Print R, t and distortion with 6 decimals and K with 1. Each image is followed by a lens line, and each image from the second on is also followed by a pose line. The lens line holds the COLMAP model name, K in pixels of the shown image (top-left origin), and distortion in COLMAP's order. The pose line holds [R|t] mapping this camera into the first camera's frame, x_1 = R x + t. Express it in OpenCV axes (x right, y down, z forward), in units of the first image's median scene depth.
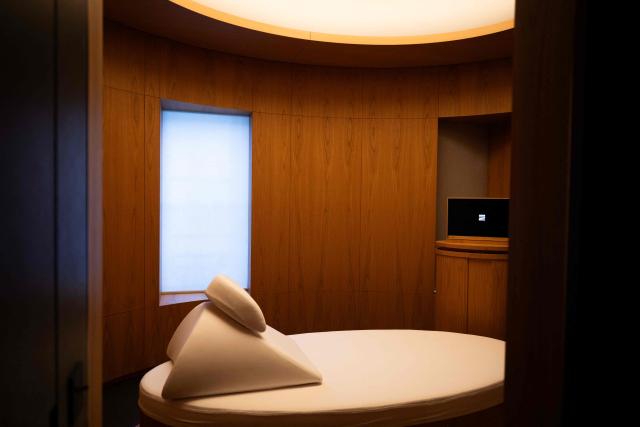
lens RADIAL K [[469.8, 0, 320.0], [0, 469.8, 213.5], [0, 0, 1]] dist [-0.055718, -0.000214]
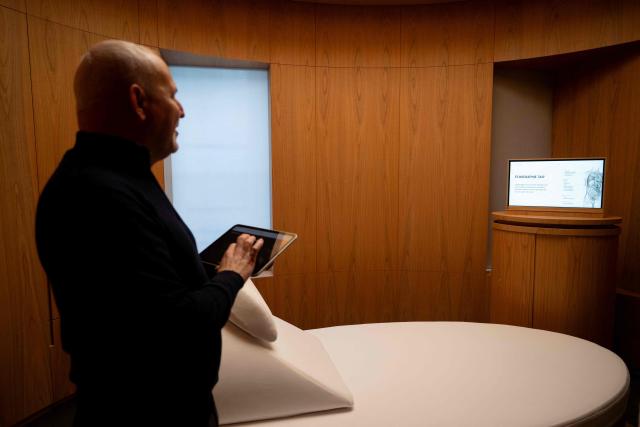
lens RADIAL K [[469.8, 0, 320.0], [0, 469.8, 213.5], [0, 0, 1]] dist [-0.055718, -0.000214]
pose [[0.997577, -0.011417, -0.068623, 0.001262], [0.015651, 0.997986, 0.061481, 0.004477], [0.067783, -0.062406, 0.995746, 0.147490]]
